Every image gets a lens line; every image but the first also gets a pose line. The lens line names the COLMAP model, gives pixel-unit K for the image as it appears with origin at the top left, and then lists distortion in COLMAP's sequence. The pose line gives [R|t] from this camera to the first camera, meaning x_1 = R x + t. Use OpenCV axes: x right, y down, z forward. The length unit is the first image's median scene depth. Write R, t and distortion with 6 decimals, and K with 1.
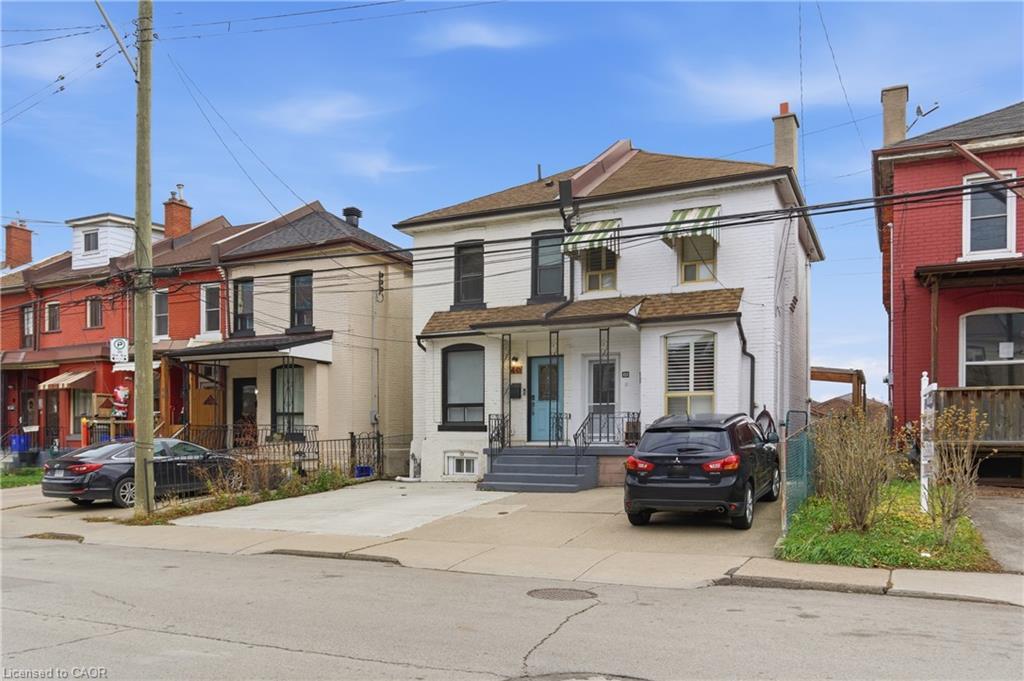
lens RADIAL K [[335.9, 0, 512.0], [0, 335.9, 340.5], [0, 0, 1]] dist [-0.008400, -0.000013]
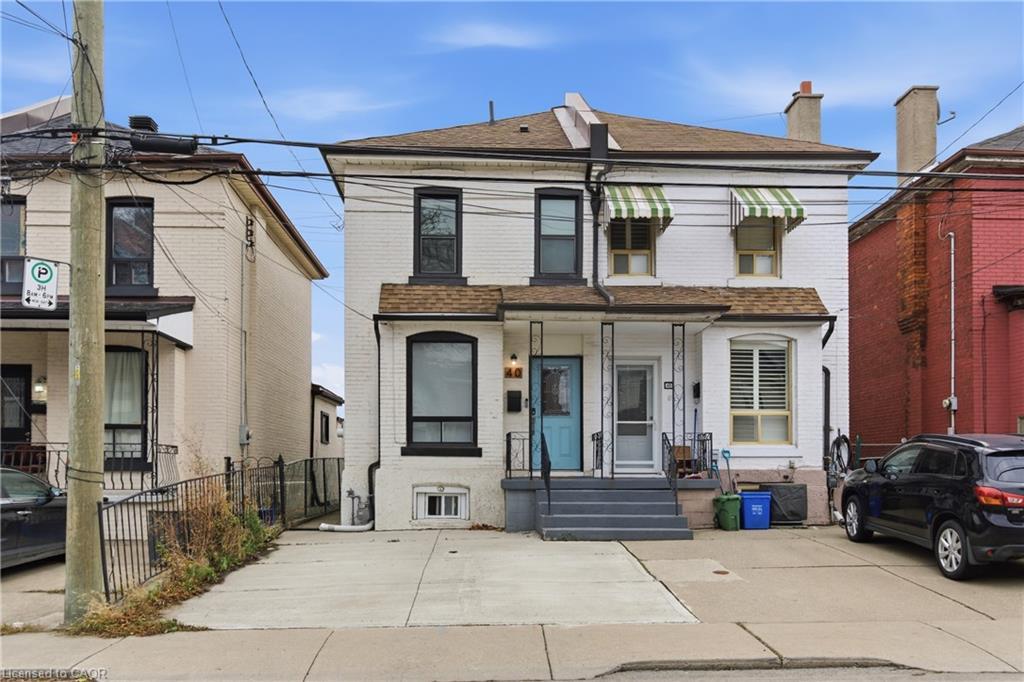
lens RADIAL K [[443.8, 0, 509.0], [0, 443.8, 343.5], [0, 0, 1]] dist [-0.002077, -0.000774]
pose [[0.971589, 0.066453, 0.227153, -0.225052], [-0.068875, 0.997622, 0.002745, 0.023124], [-0.226431, -0.018312, 0.973855, 0.070410]]
